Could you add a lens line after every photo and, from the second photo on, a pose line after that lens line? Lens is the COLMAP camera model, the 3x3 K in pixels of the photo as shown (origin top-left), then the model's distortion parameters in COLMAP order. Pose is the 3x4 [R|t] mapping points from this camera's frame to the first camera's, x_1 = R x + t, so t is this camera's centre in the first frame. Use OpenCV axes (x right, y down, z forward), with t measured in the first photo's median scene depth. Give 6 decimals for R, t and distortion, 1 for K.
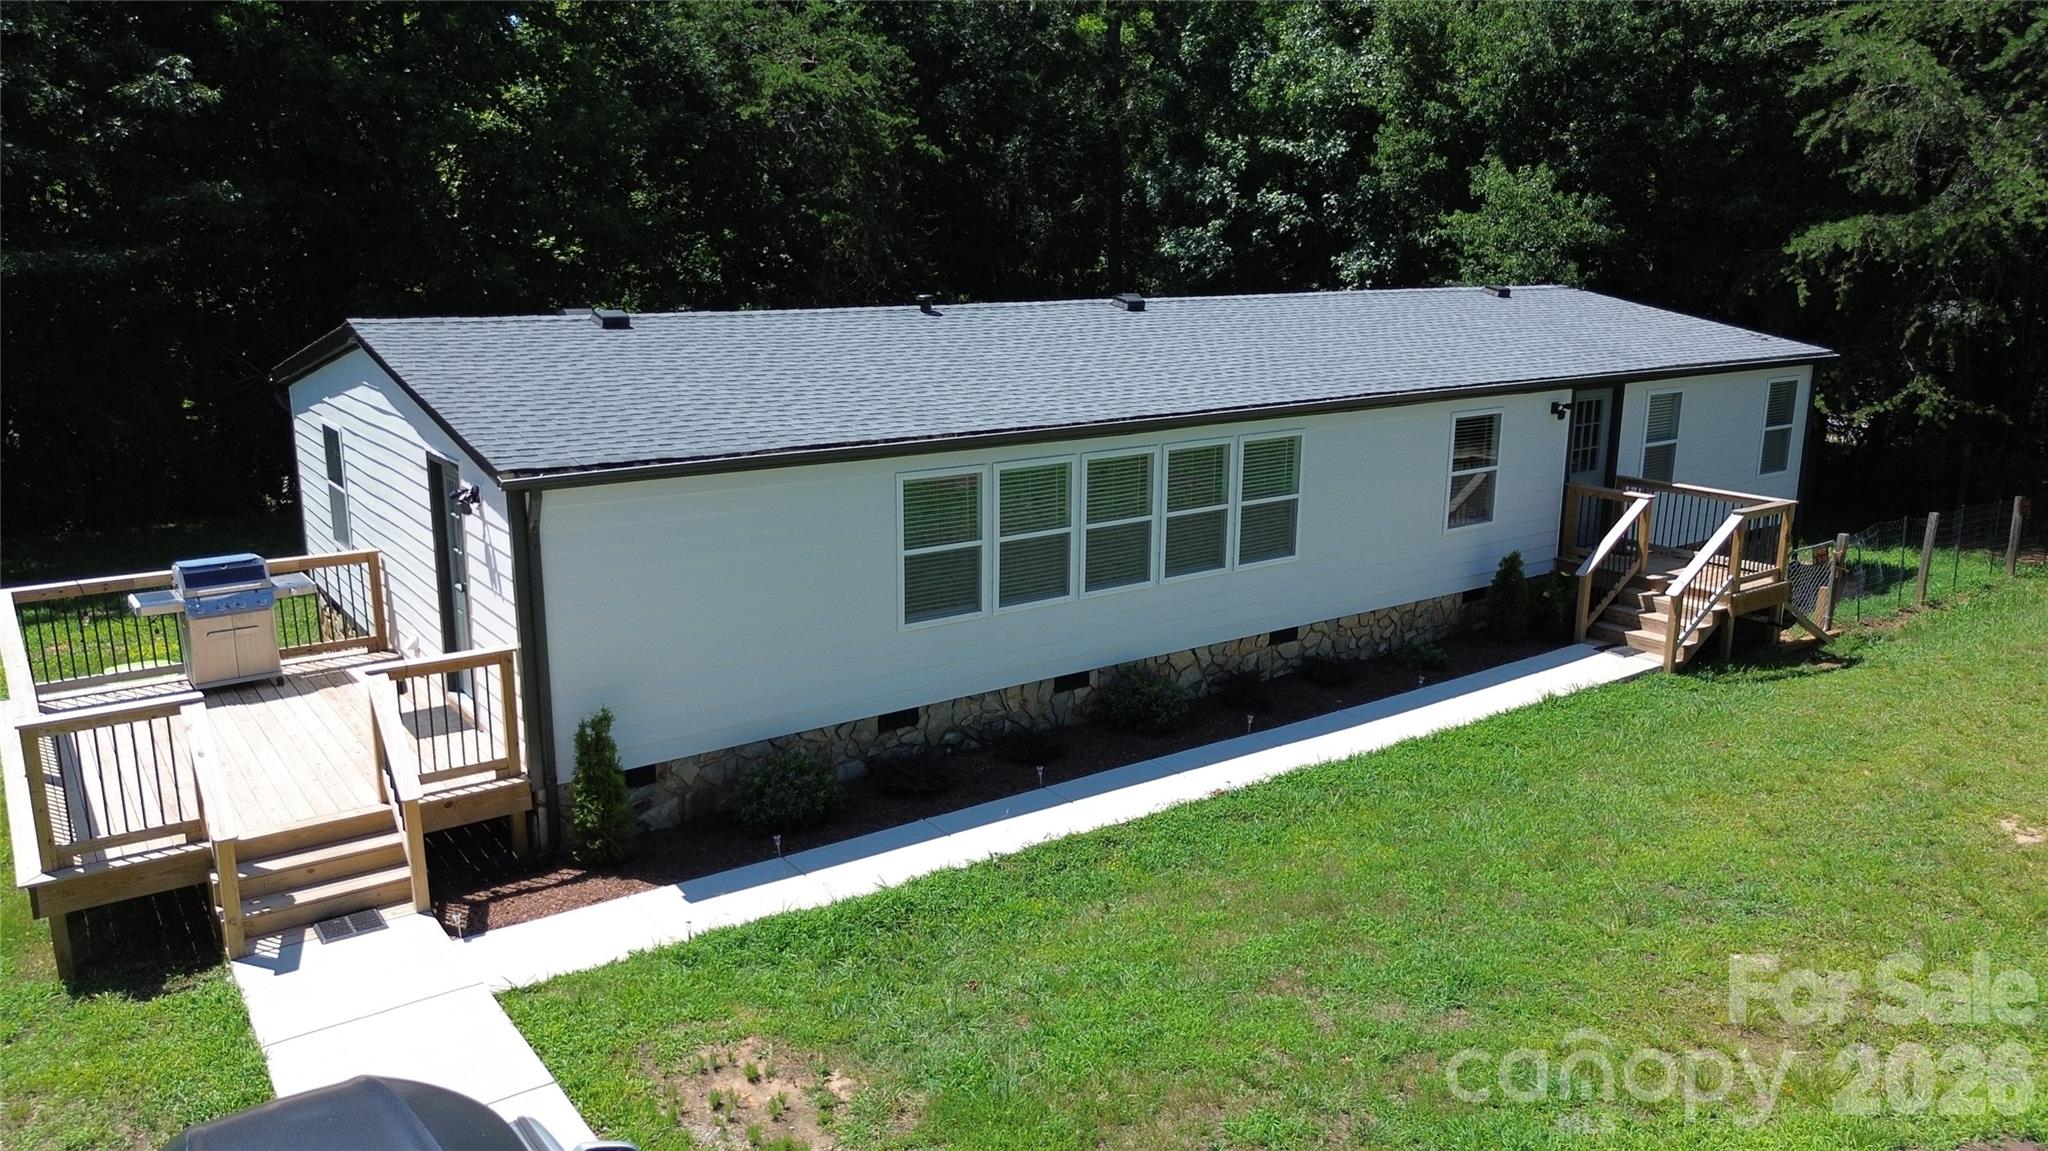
lens RADIAL K [[1455.8, 0, 1024.0], [0, 1455.8, 575.5], [0, 0, 1]] dist [0.074449, -0.073180]
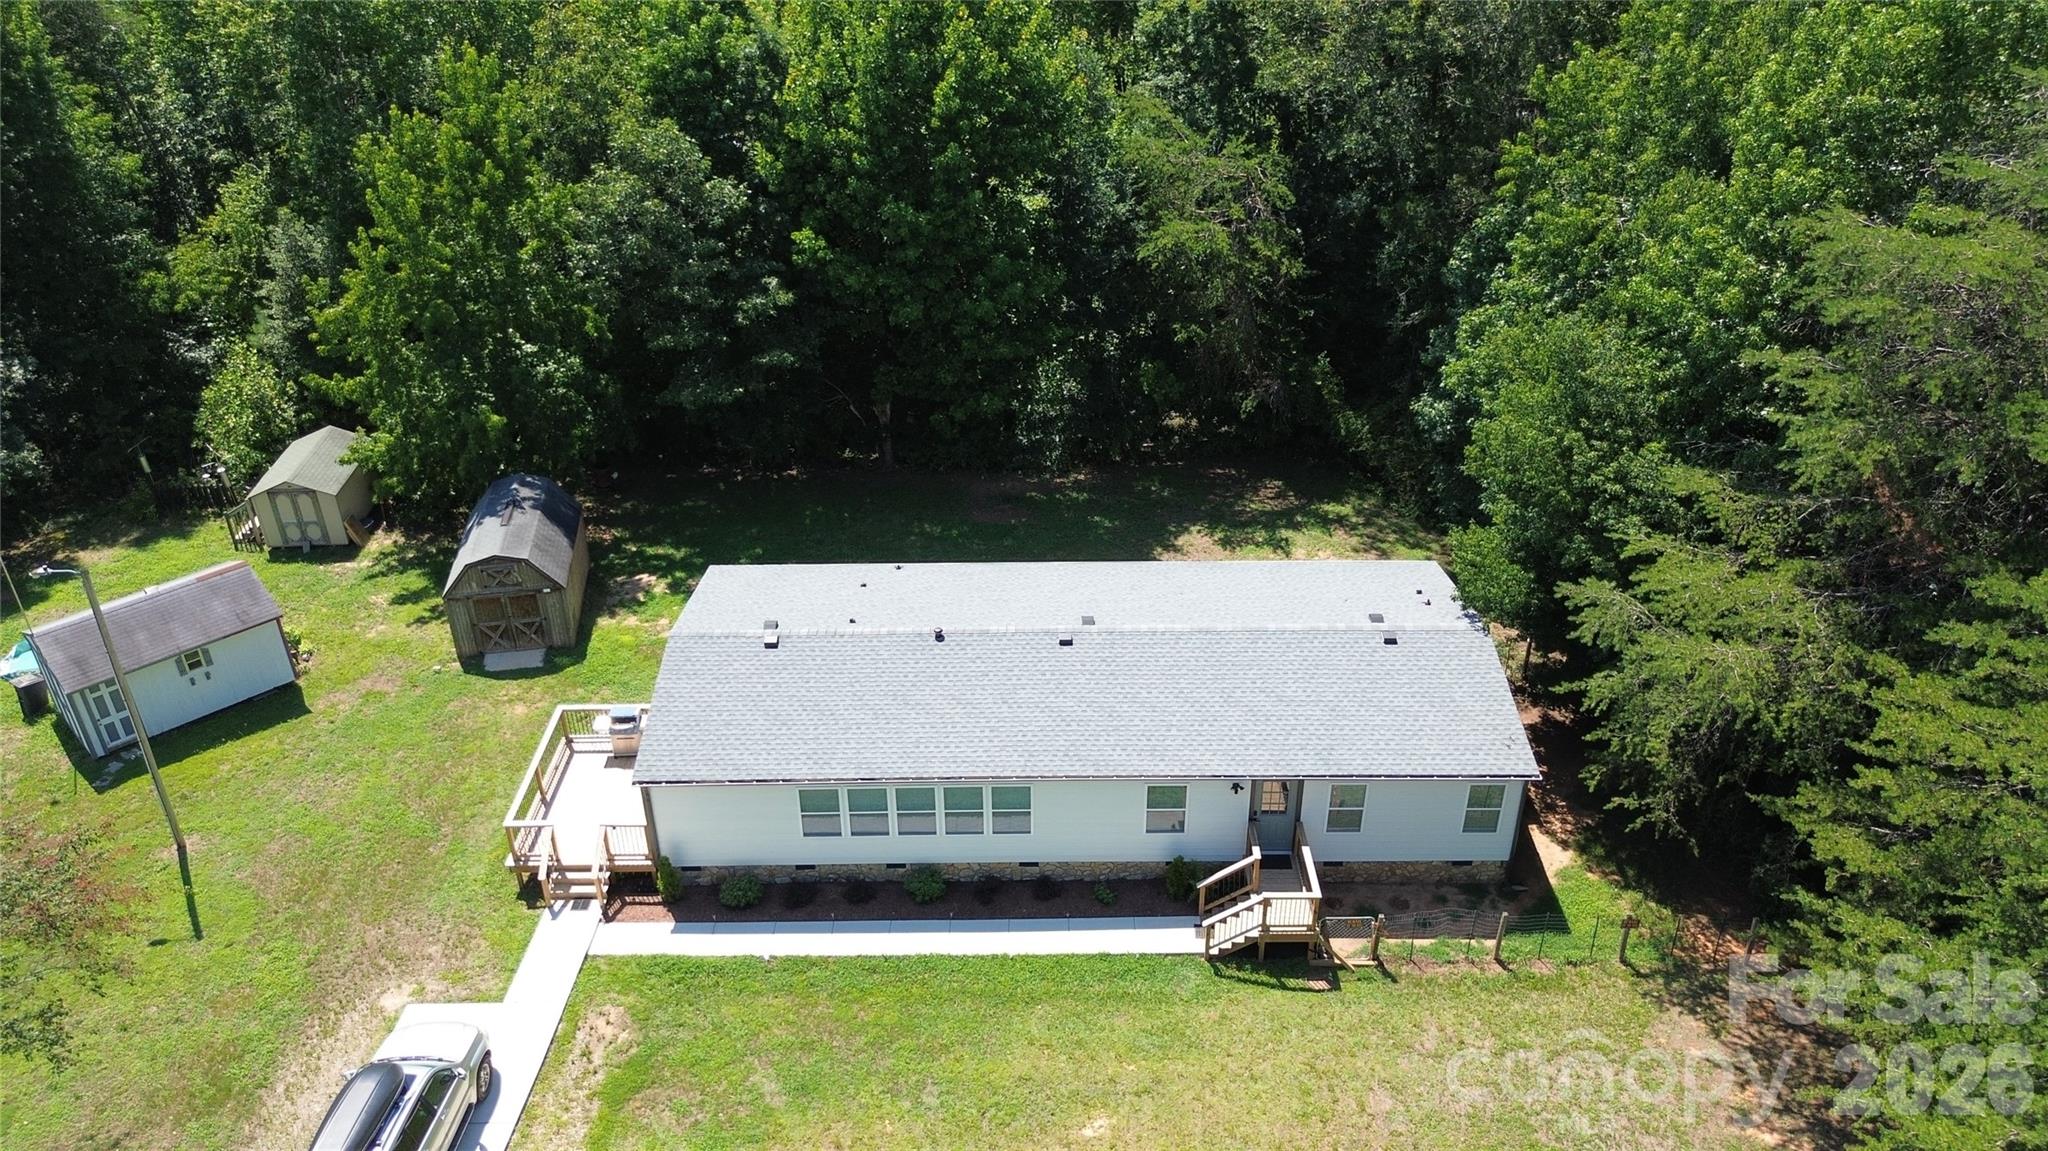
lens RADIAL K [[1455.8, 0, 1024.0], [0, 1455.8, 575.5], [0, 0, 1]] dist [0.074449, -0.073180]
pose [[0.814808, 0.288964, -0.502582, 1.118595], [-0.123484, 0.933535, 0.336547, -1.053294], [0.566427, -0.212160, 0.796334, -0.542238]]
